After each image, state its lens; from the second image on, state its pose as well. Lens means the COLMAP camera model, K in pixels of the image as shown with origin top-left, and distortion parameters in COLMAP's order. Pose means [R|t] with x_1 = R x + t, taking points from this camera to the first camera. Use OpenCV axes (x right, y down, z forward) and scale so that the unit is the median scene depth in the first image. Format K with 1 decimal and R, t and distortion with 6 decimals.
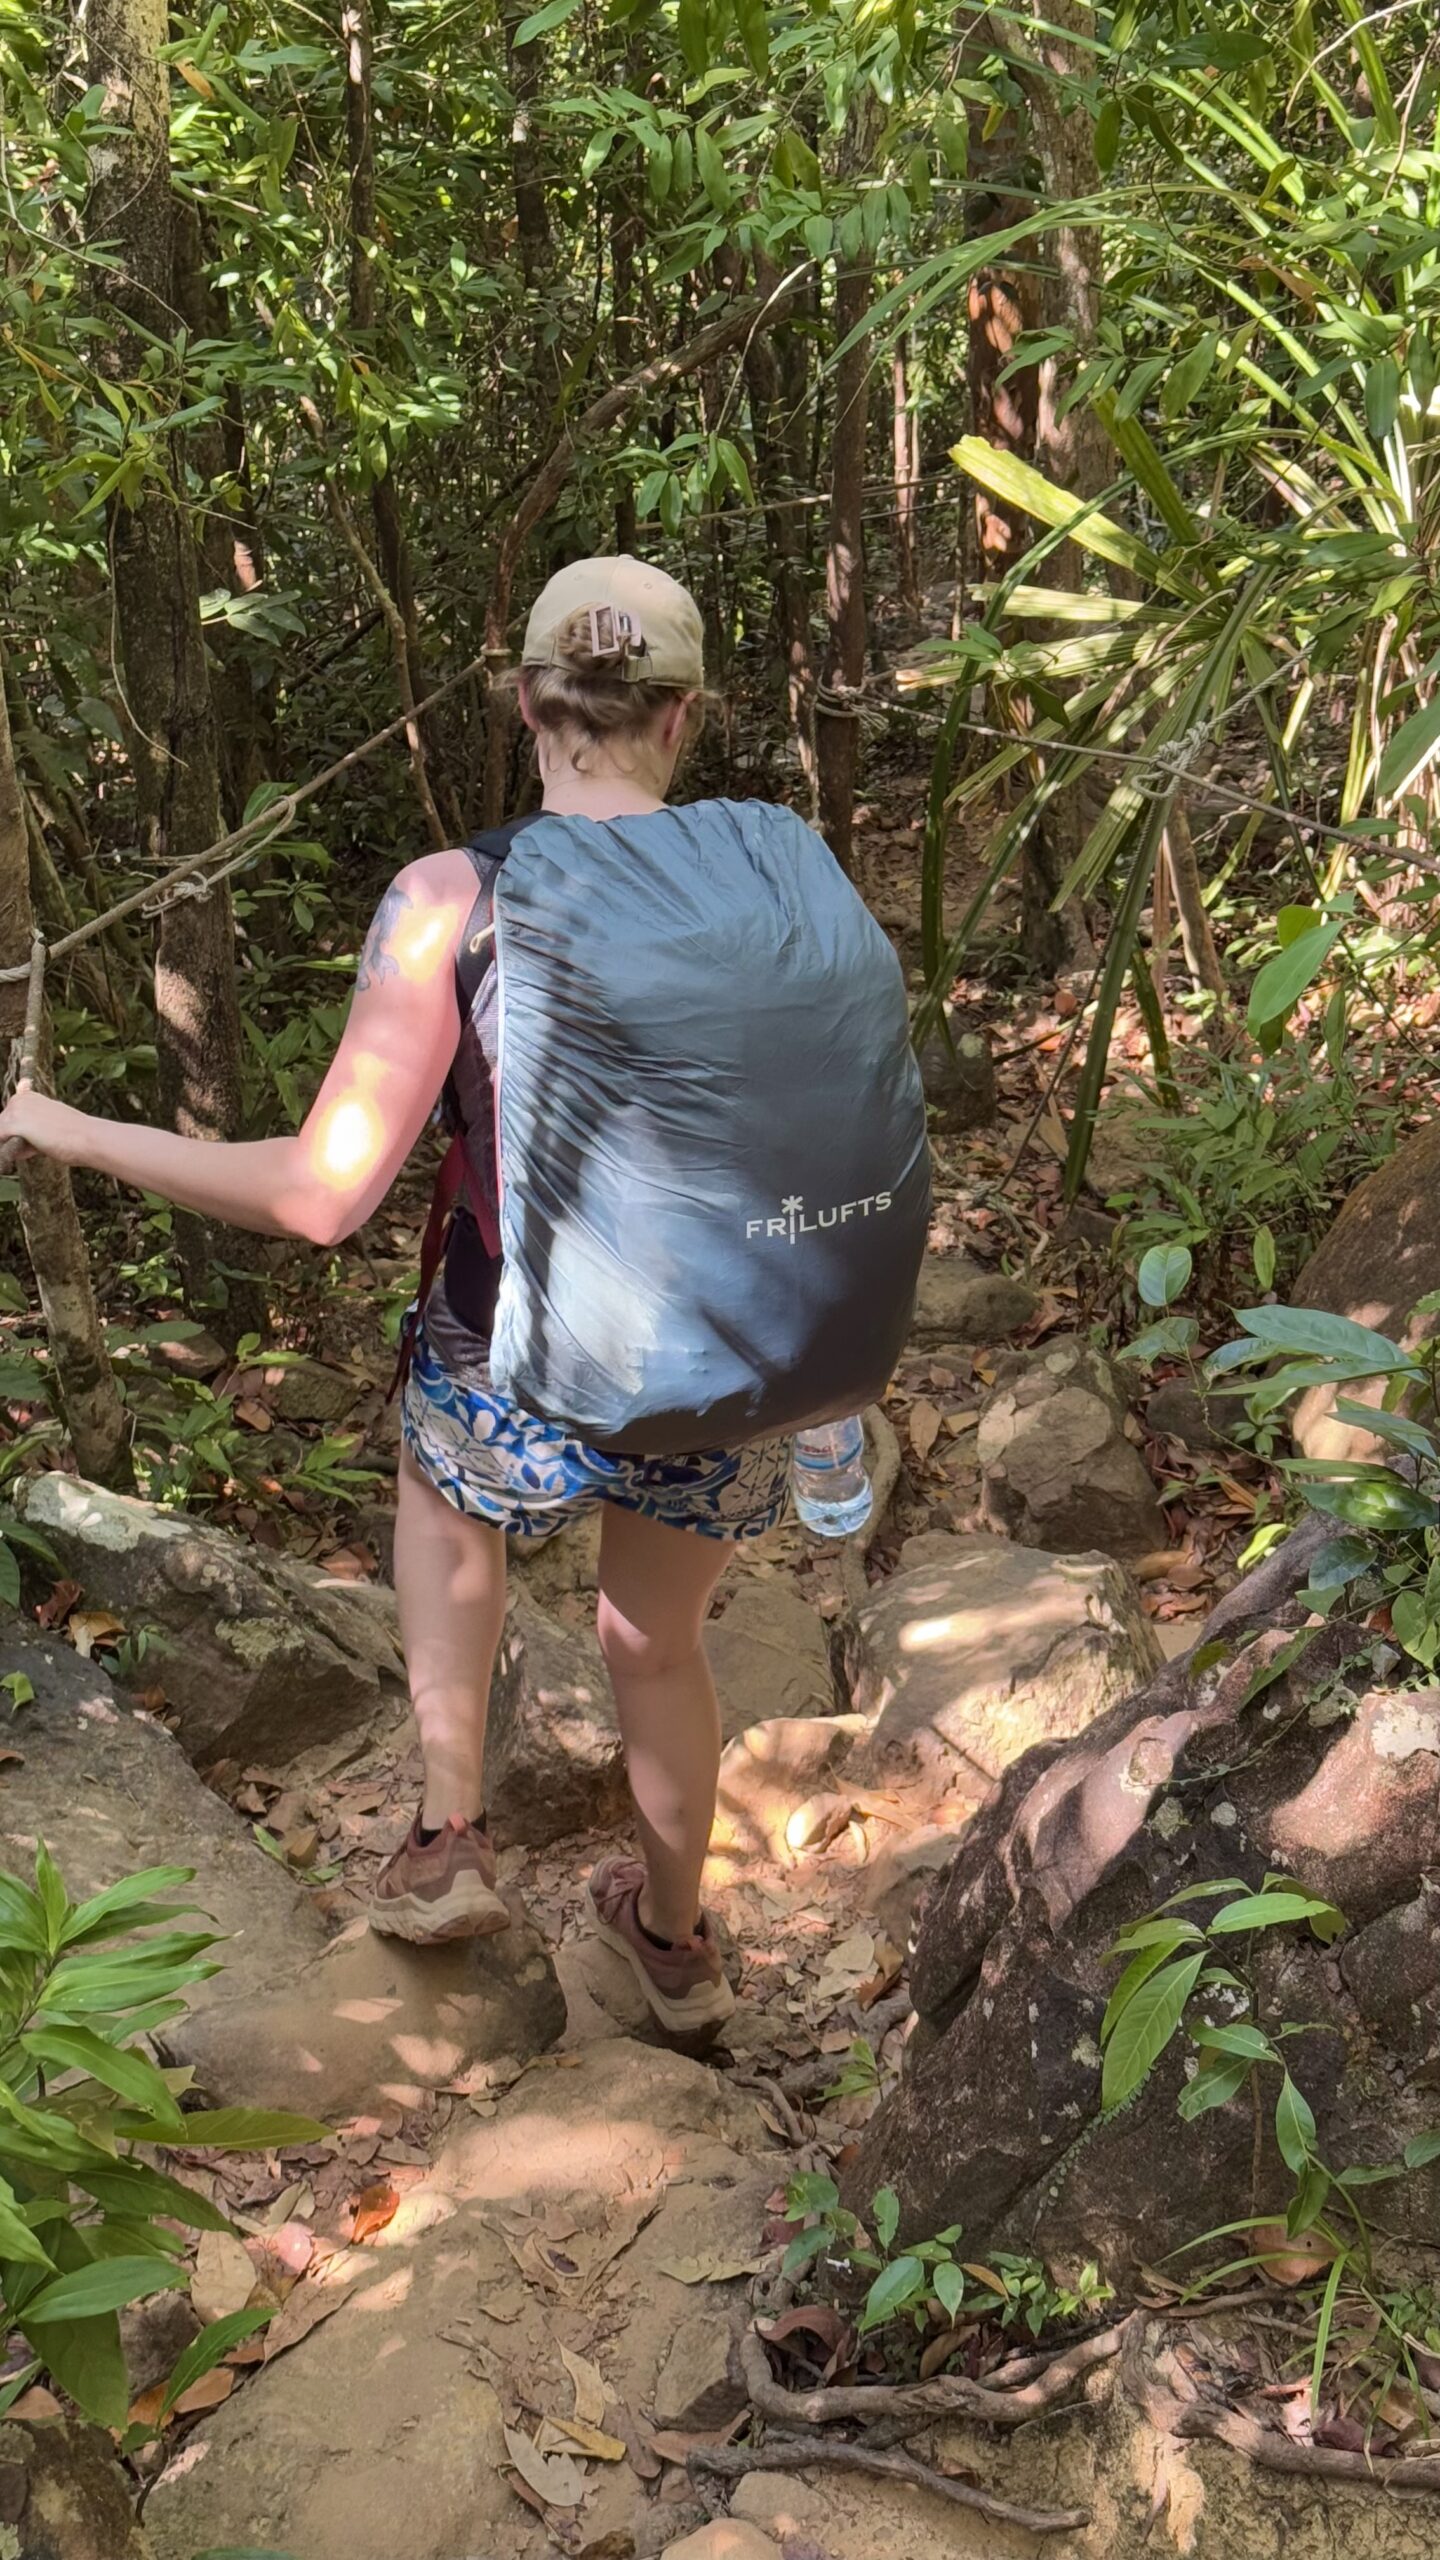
lens RADIAL K [[3468.2, 0, 720.0], [0, 3468.2, 1280.0], [0, 0, 1]] dist [0.198426, -0.389311]
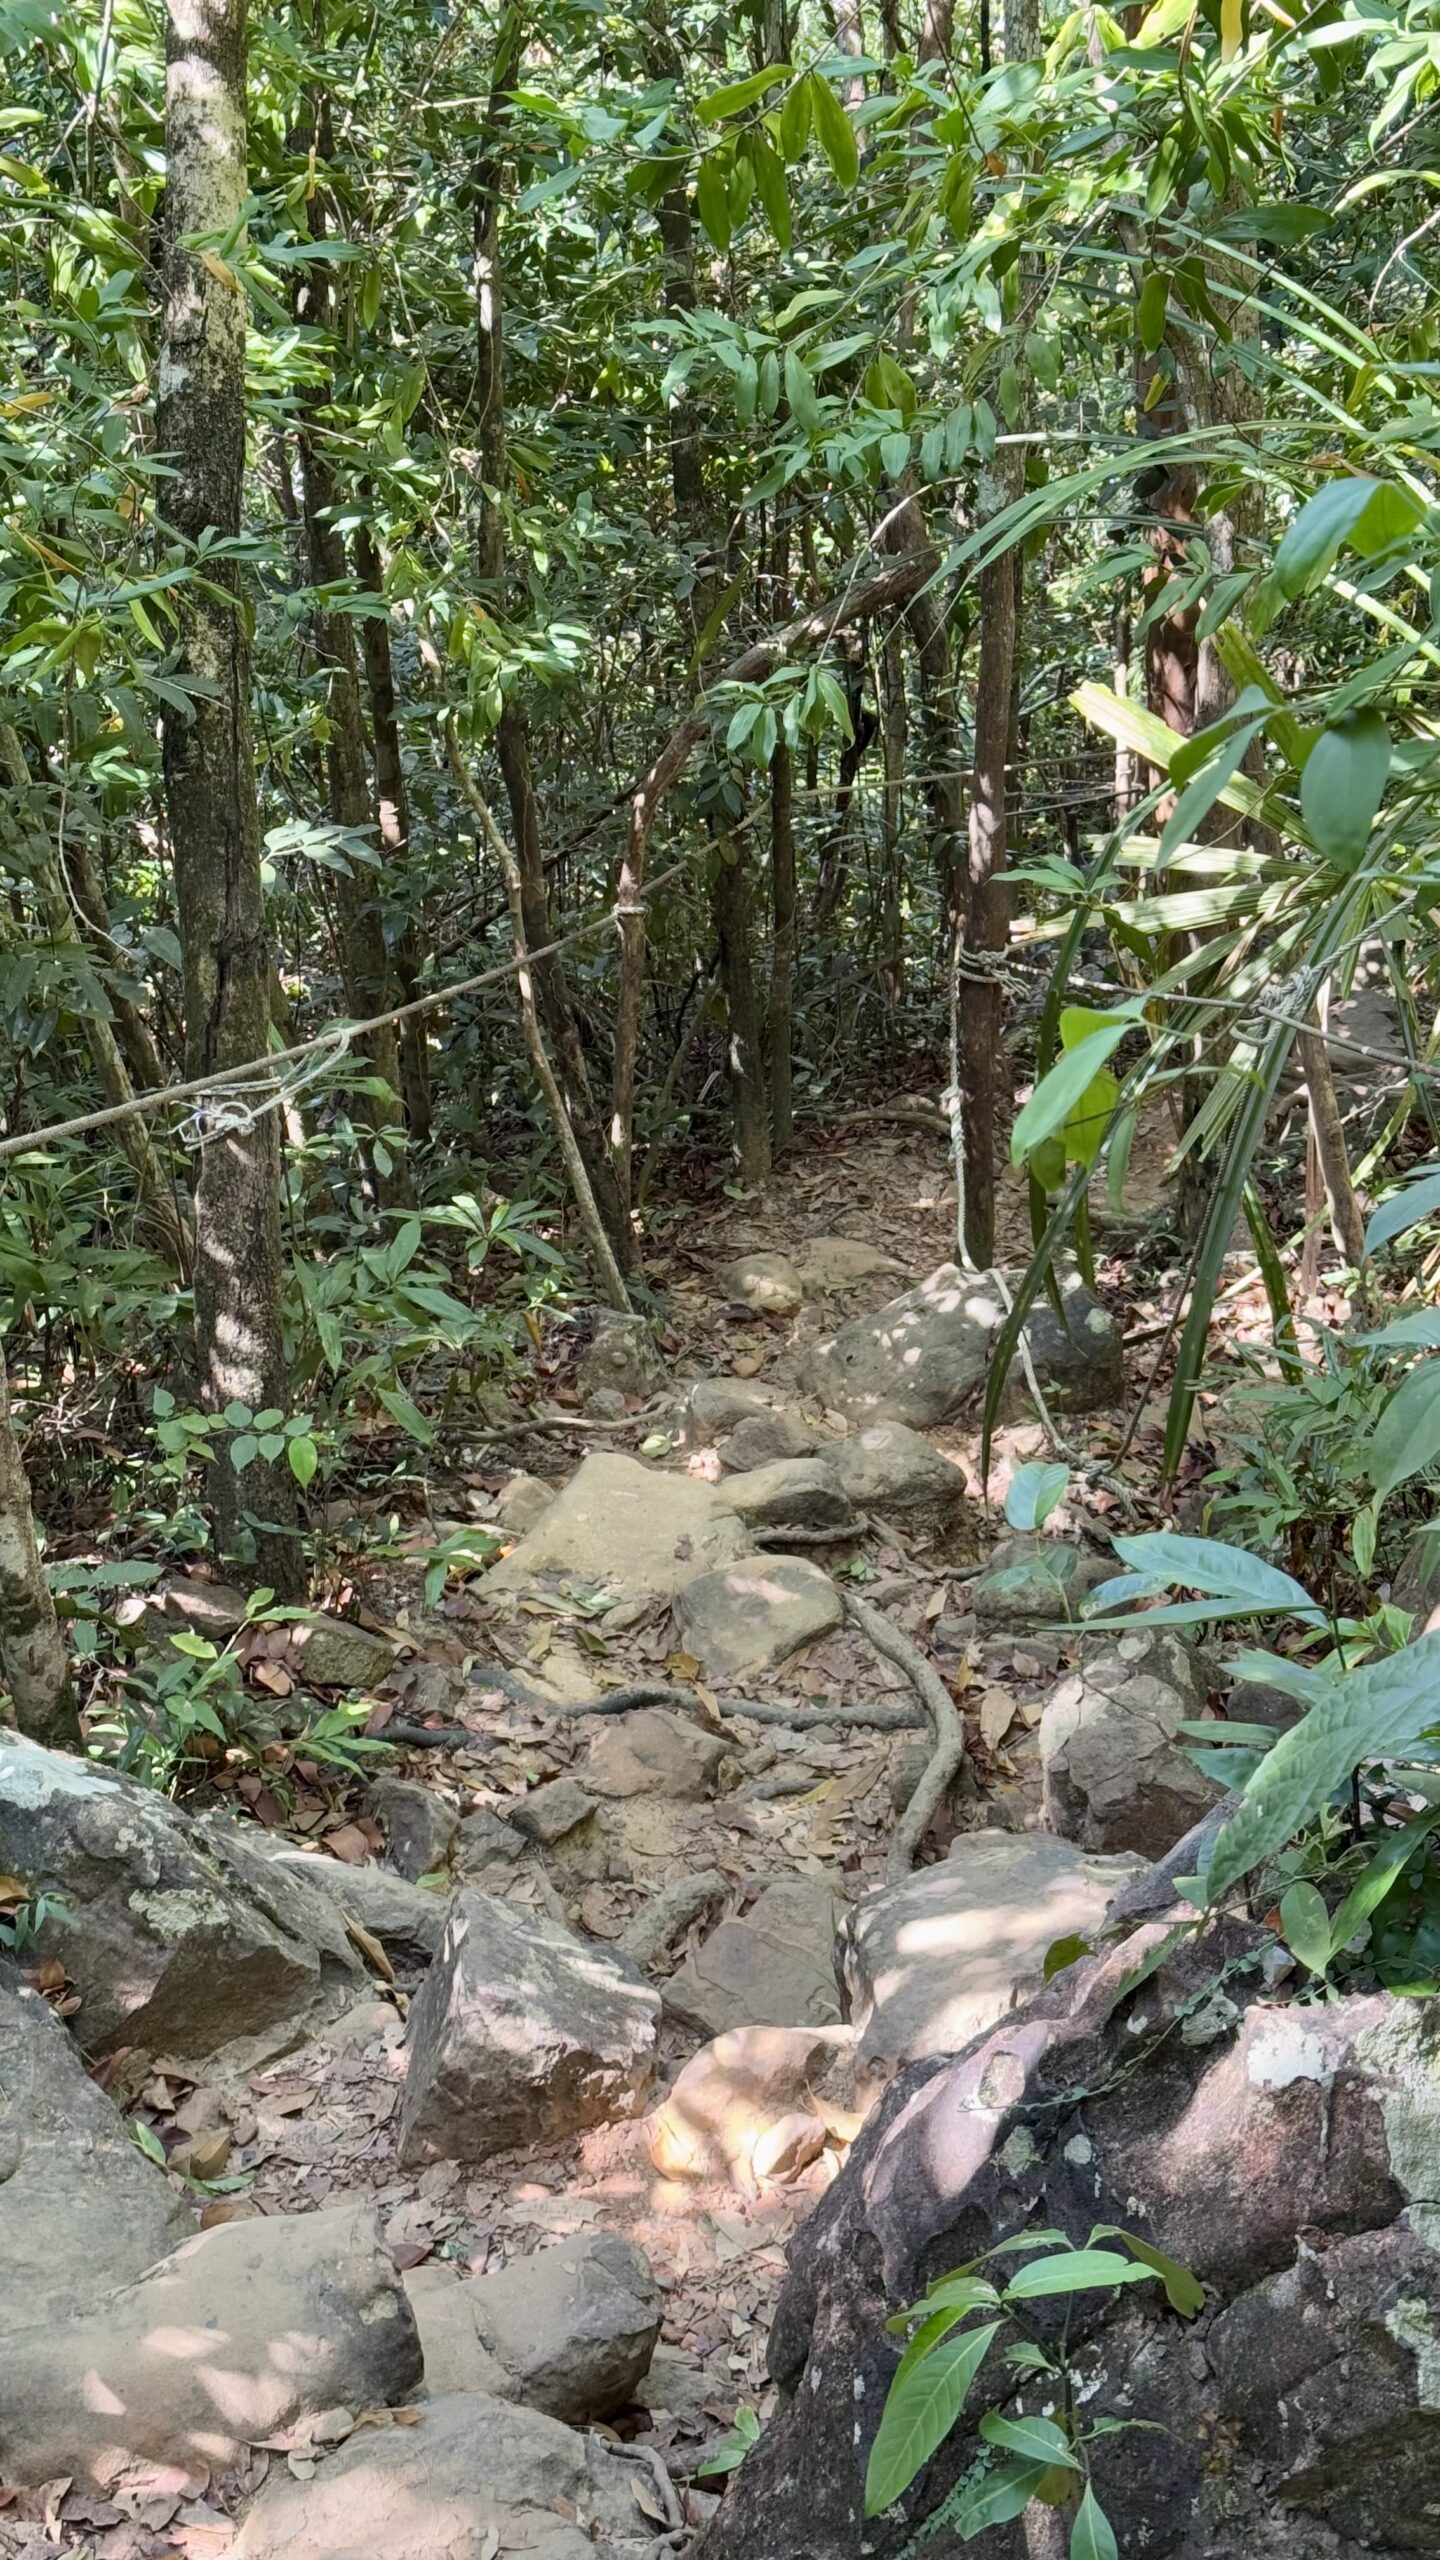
lens RADIAL K [[3468.2, 0, 720.0], [0, 3468.2, 1280.0], [0, 0, 1]] dist [0.198426, -0.389311]
pose [[0.997094, 0.026296, -0.071496, 0.067114], [-0.032537, 0.995626, -0.087580, 0.014429], [0.068880, 0.089651, 0.993589, 0.092352]]
